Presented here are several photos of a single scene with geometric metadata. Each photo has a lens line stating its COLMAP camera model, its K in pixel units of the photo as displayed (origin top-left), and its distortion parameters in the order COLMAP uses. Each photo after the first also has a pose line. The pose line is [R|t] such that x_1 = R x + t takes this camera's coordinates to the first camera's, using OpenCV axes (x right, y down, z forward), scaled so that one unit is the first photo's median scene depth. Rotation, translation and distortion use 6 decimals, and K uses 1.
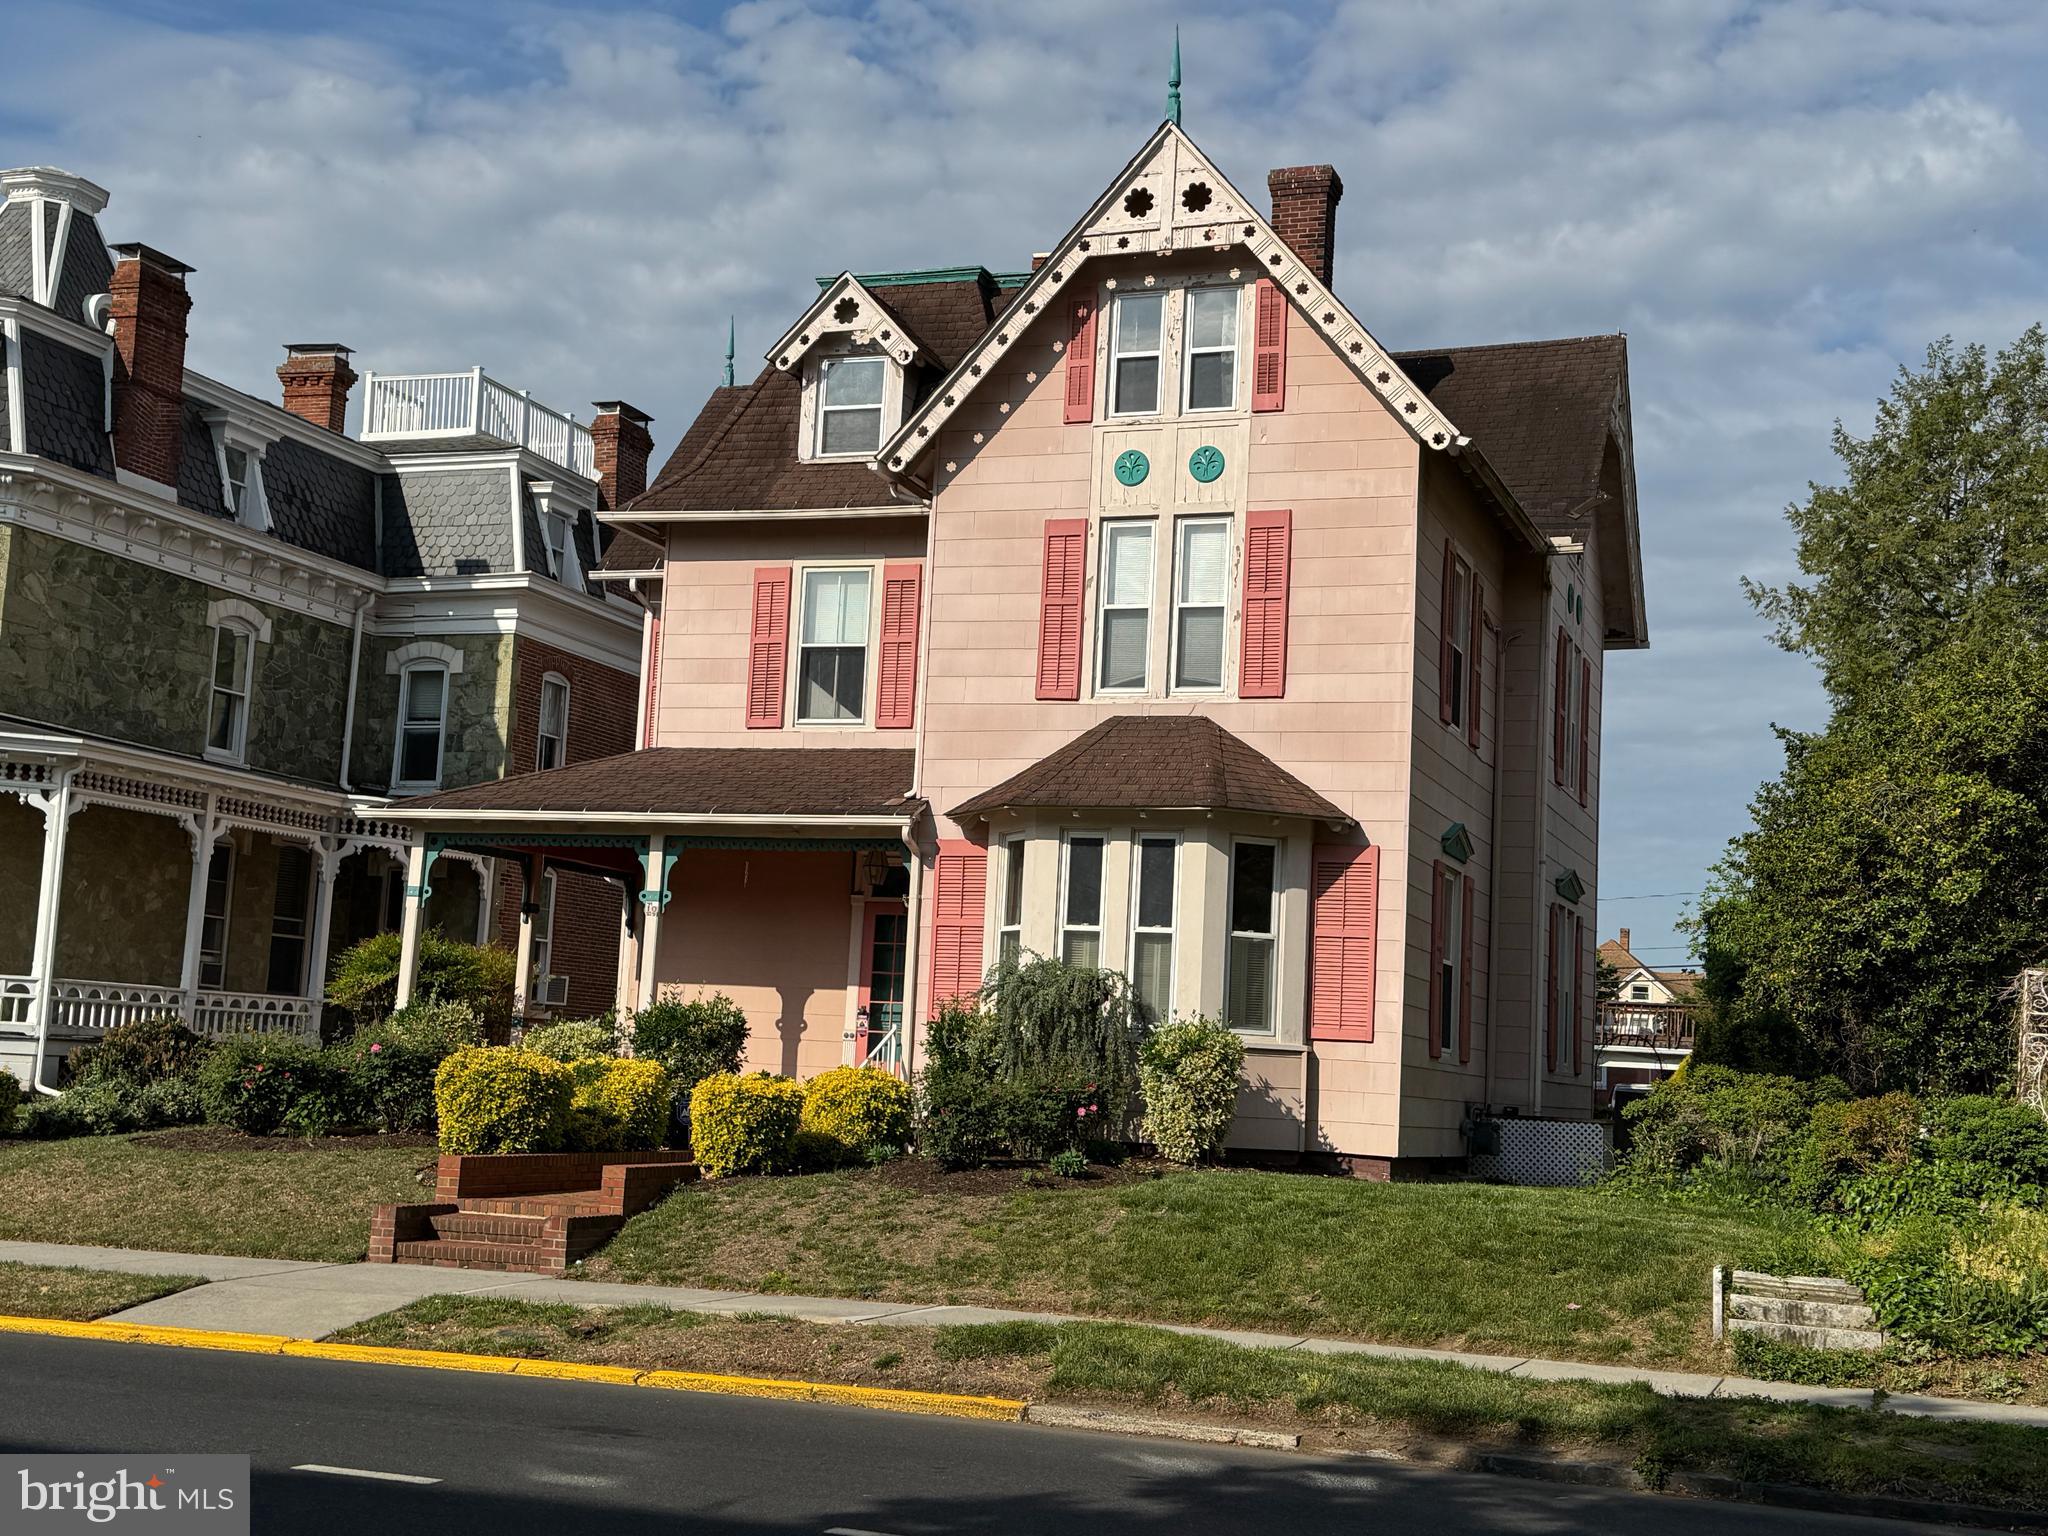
lens RADIAL K [[2462.6, 0, 1024.0], [0, 2462.6, 768.0], [0, 0, 1]] dist [0.199987, -0.245933]
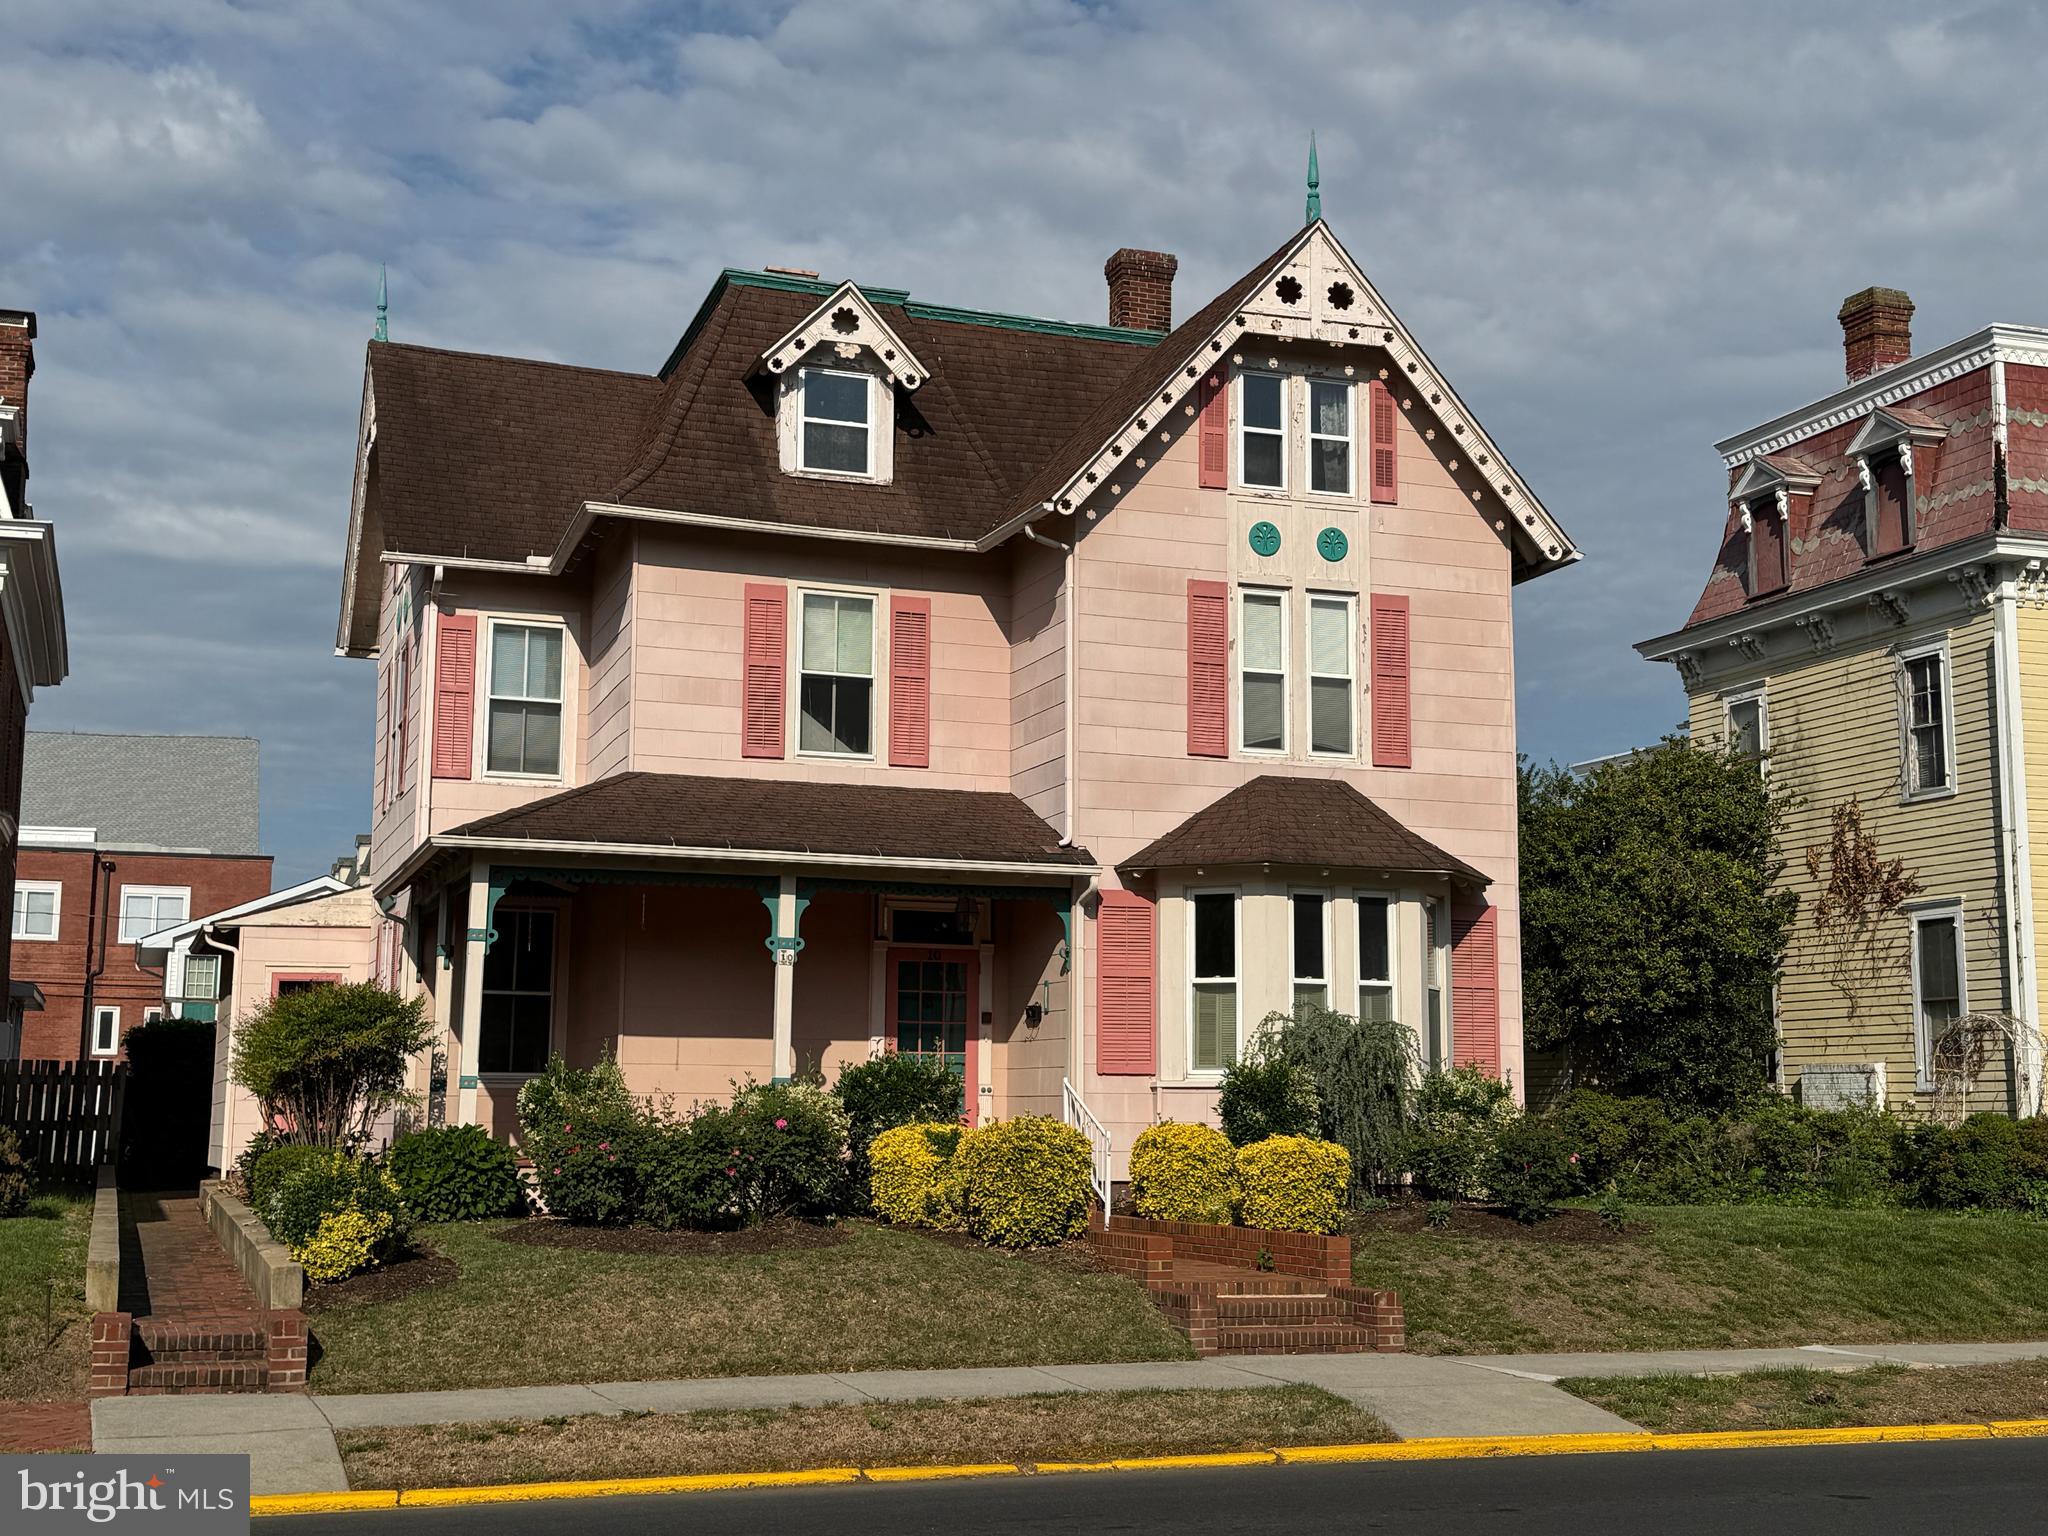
lens RADIAL K [[2462.6, 0, 1024.0], [0, 2462.6, 768.0], [0, 0, 1]] dist [0.199987, -0.245933]
pose [[0.768721, 0.047837, 0.637793, -0.699144], [-0.048354, 0.998692, -0.016626, -0.002002], [-0.637754, -0.018059, 0.770028, 0.256022]]
